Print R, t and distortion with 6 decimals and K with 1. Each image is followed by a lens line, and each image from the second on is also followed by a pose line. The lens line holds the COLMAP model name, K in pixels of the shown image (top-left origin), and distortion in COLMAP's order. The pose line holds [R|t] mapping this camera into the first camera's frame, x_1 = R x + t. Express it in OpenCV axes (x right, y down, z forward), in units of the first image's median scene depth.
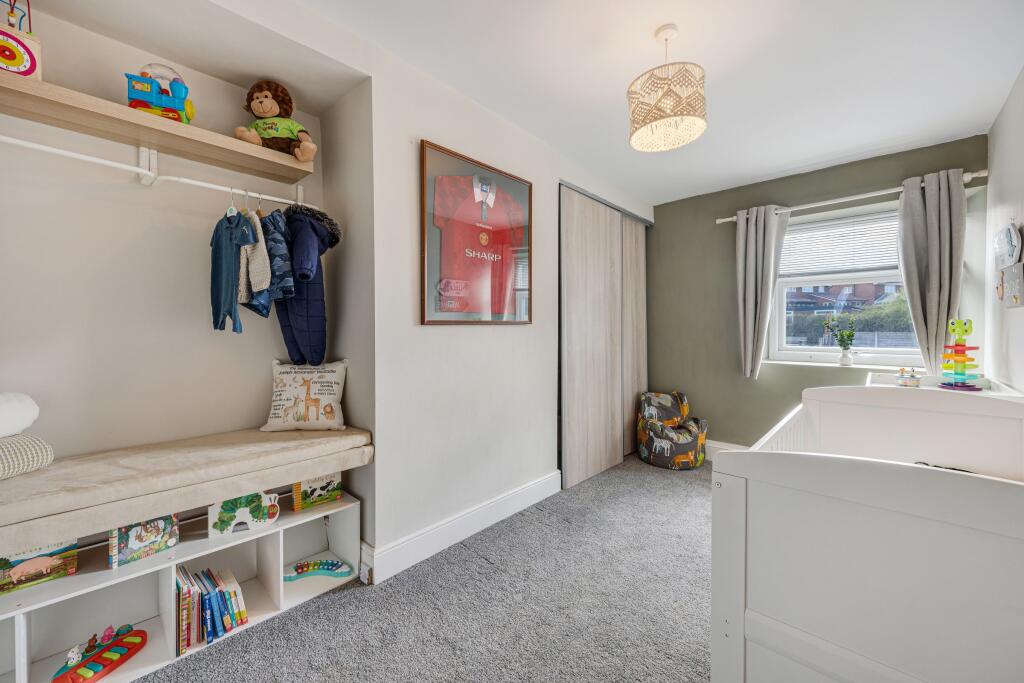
lens RADIAL K [[406.9, 0, 513.1], [0, 406.9, 325.5], [0, 0, 1]] dist [-0.000308, -0.000057]
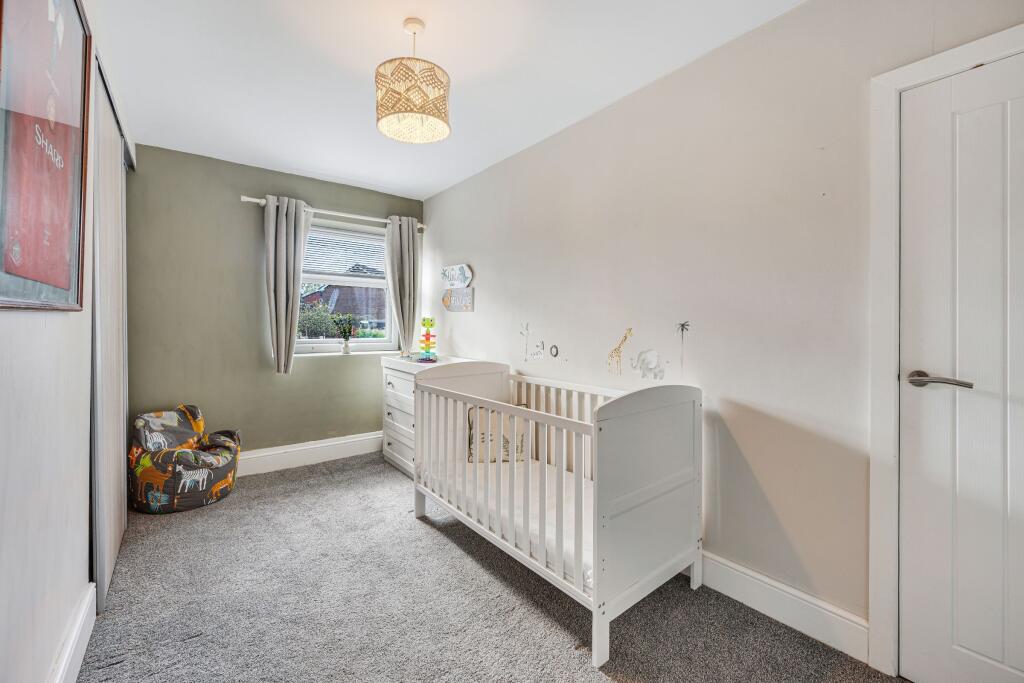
lens RADIAL K [[406.9, 0, 513.1], [0, 406.9, 325.5], [0, 0, 1]] dist [-0.000308, -0.000057]
pose [[0.151882, 0.000990, 0.988398, -0.283559], [-0.013492, 0.999908, 0.001072, 0.006579], [-0.988307, -0.013498, 0.151881, 0.319630]]
